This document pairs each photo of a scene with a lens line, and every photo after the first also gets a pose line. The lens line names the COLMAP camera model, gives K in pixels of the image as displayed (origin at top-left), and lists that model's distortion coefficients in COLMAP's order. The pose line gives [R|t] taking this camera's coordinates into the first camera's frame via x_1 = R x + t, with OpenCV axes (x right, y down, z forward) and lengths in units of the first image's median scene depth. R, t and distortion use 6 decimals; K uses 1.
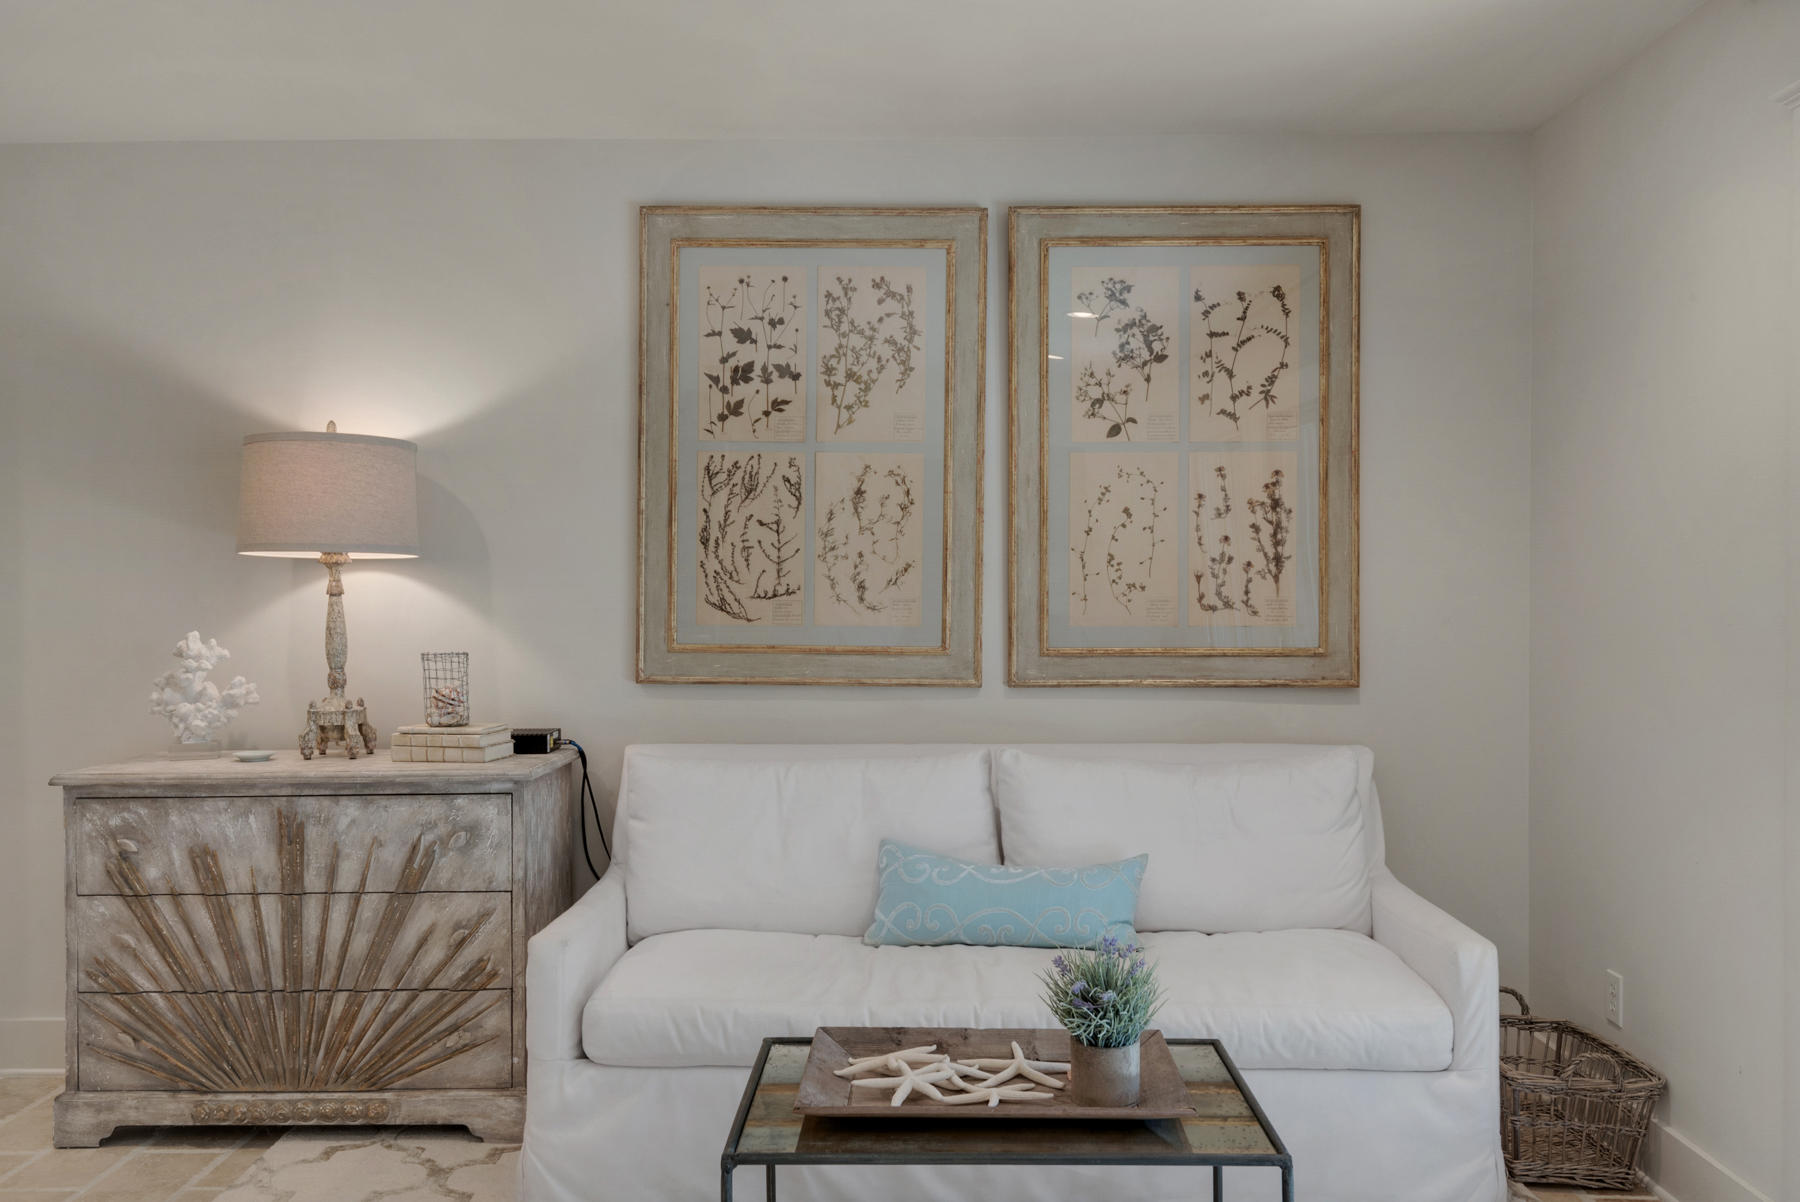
lens RADIAL K [[1528.7, 0, 895.9], [0, 1528.7, 621.3], [0, 0, 1]] dist [0.044241, -0.003154]
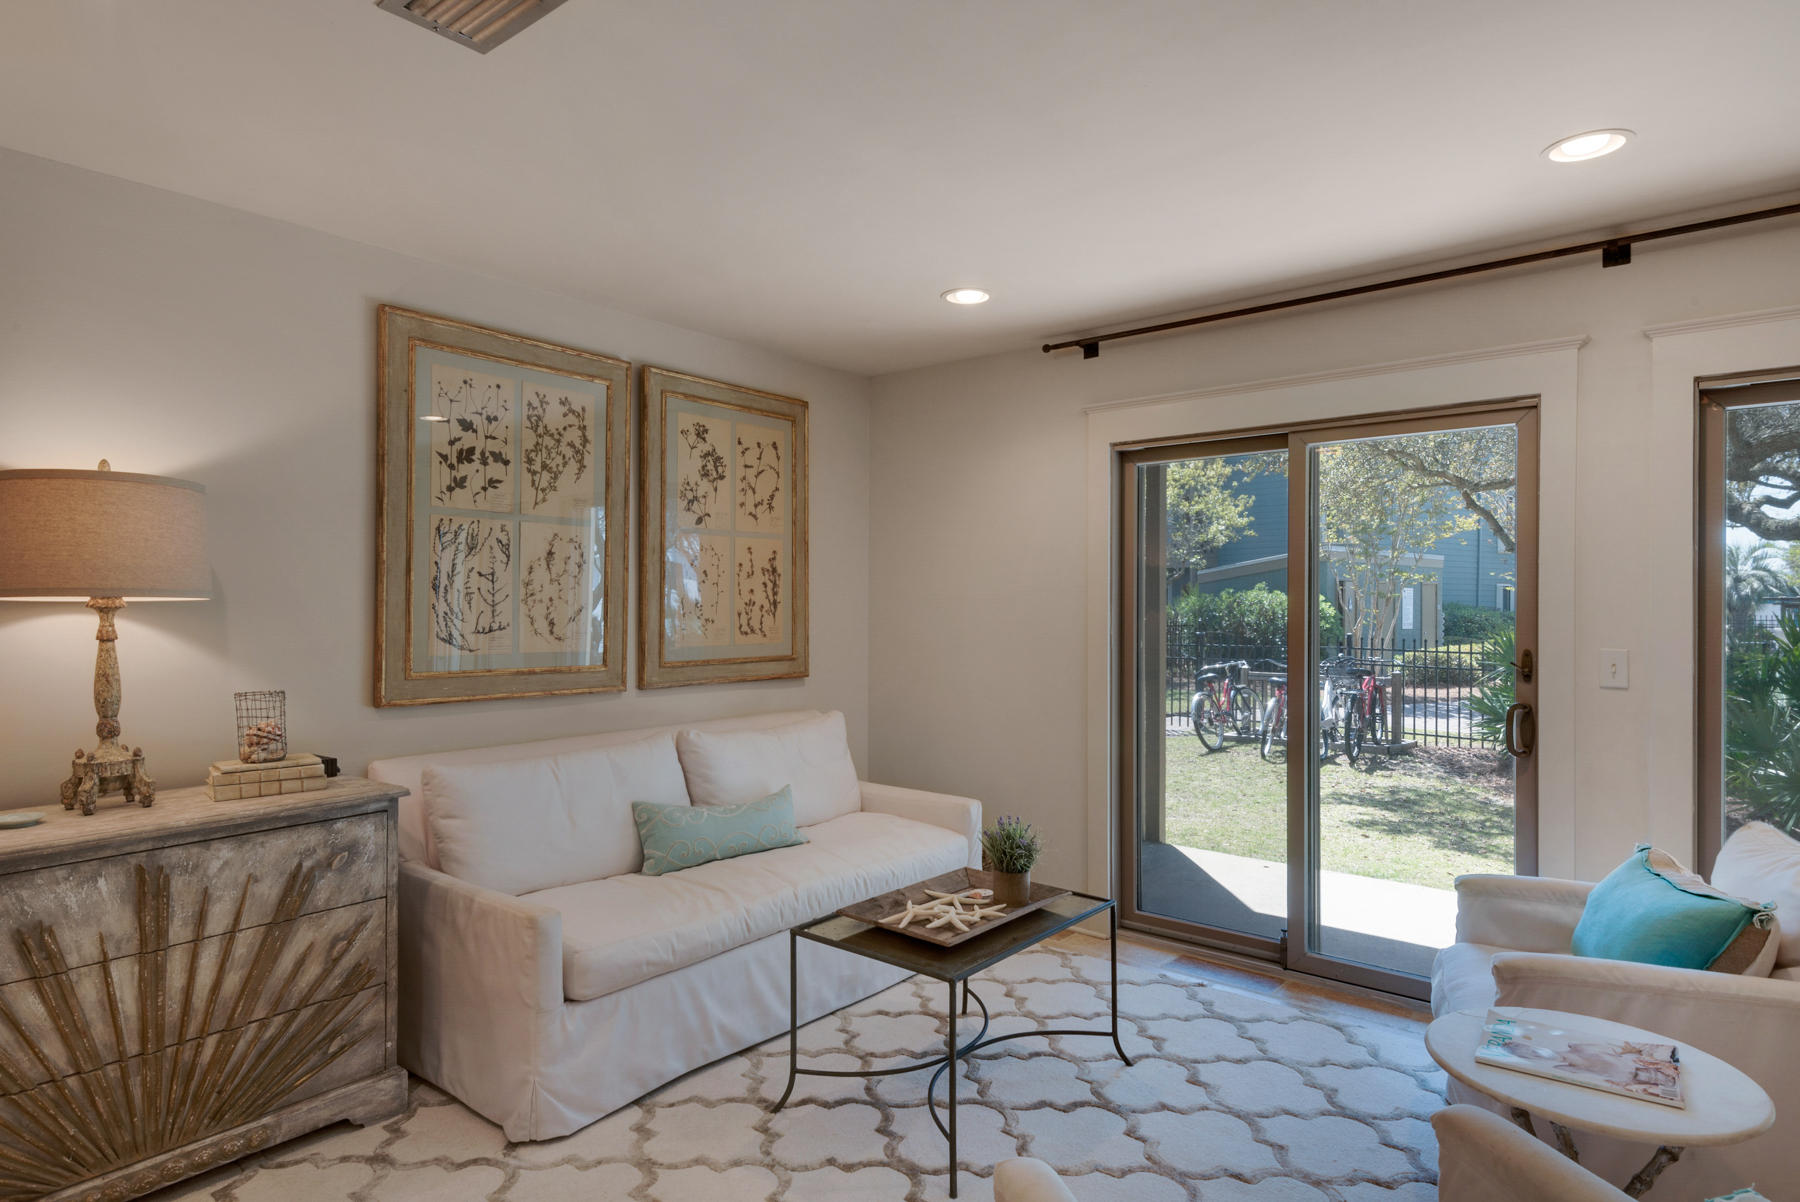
lens RADIAL K [[1016.7, 0, 892.2], [0, 1016.7, 620.3], [0, 0, 1]] dist [0.048191, -0.012684]
pose [[0.623387, -0.011864, 0.781824, -0.547117], [0.017729, 0.999842, 0.001036, -0.020801], [-0.781713, 0.013215, 0.623499, 0.202363]]
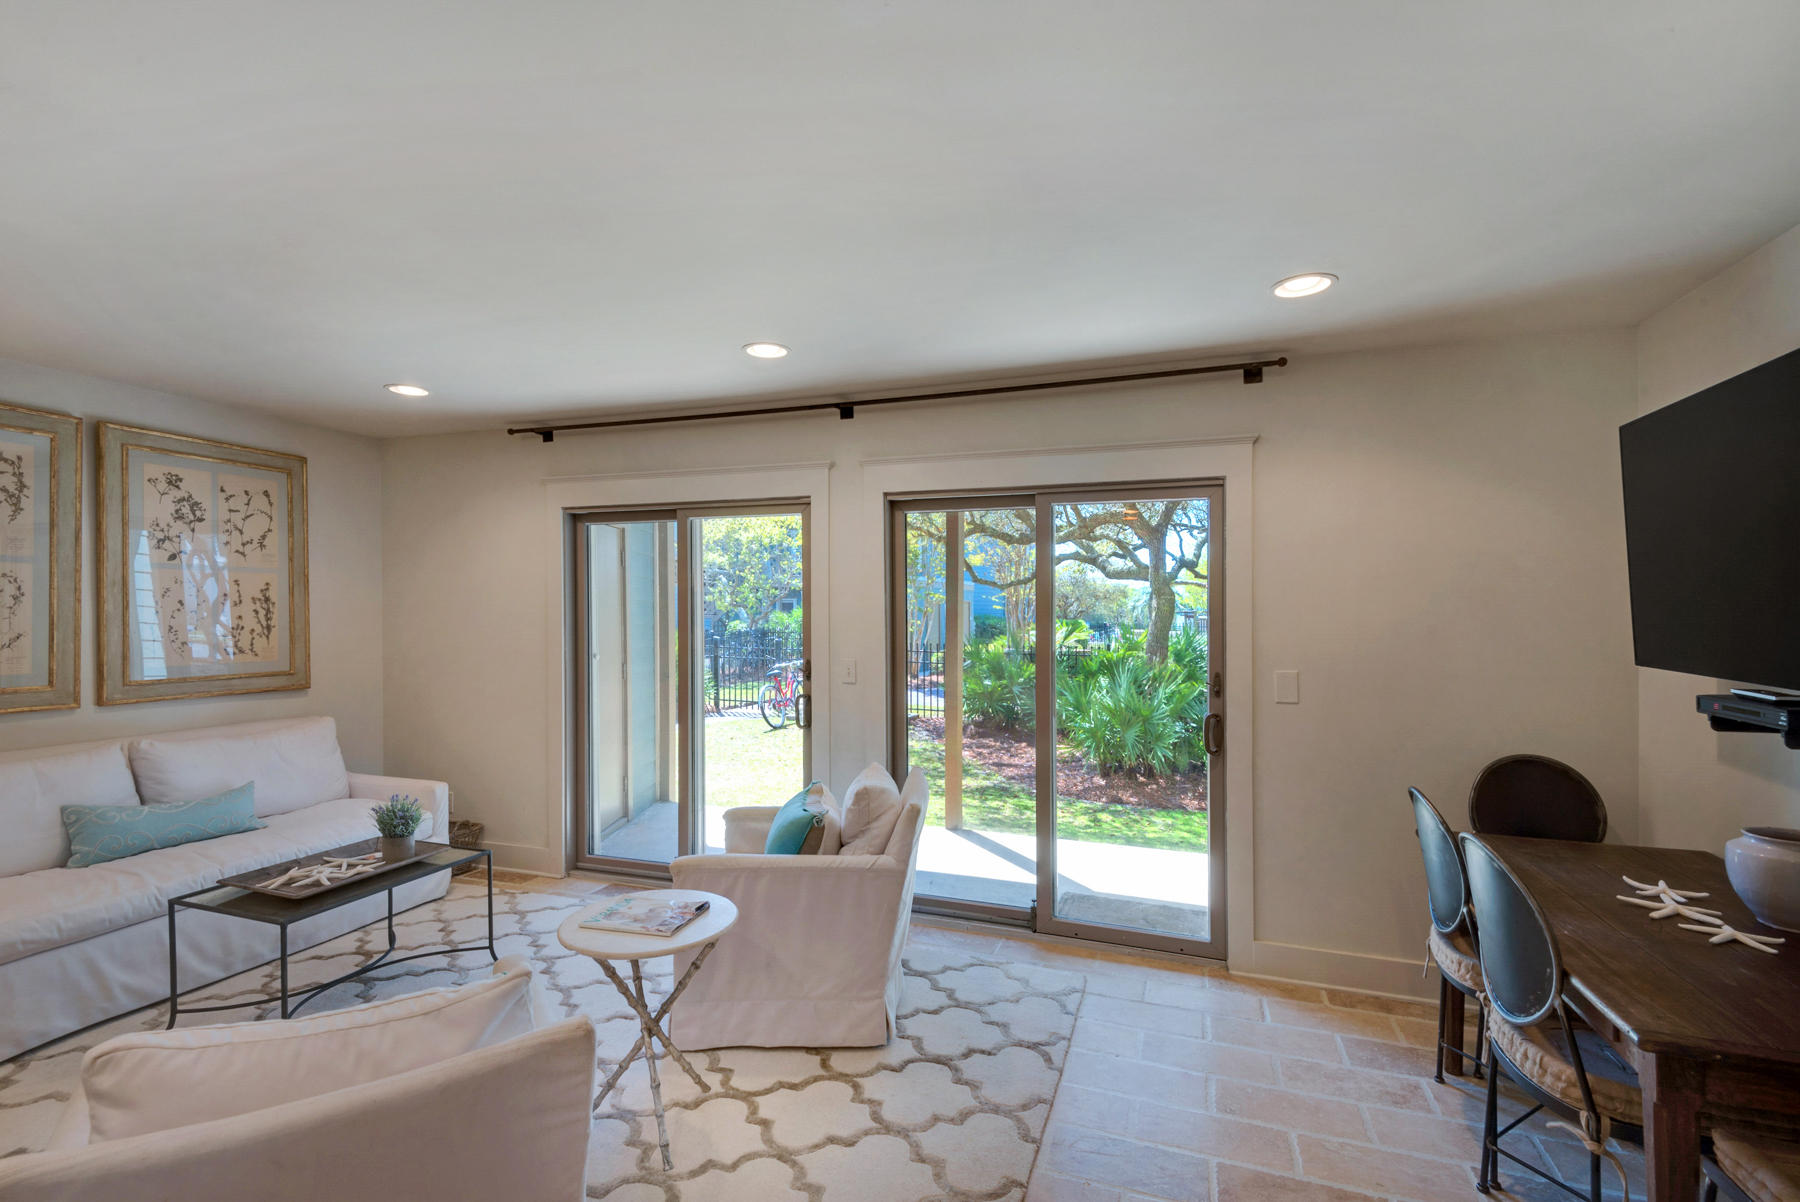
lens RADIAL K [[820.6, 0, 900.1], [0, 820.6, 630.1], [0, 0, 1]] dist [0.013593, -0.008470]
pose [[0.312329, -0.019076, 0.949782, -0.512486], [0.018750, 0.999727, 0.013913, -0.036566], [-0.949789, 0.013463, 0.312602, -0.112505]]
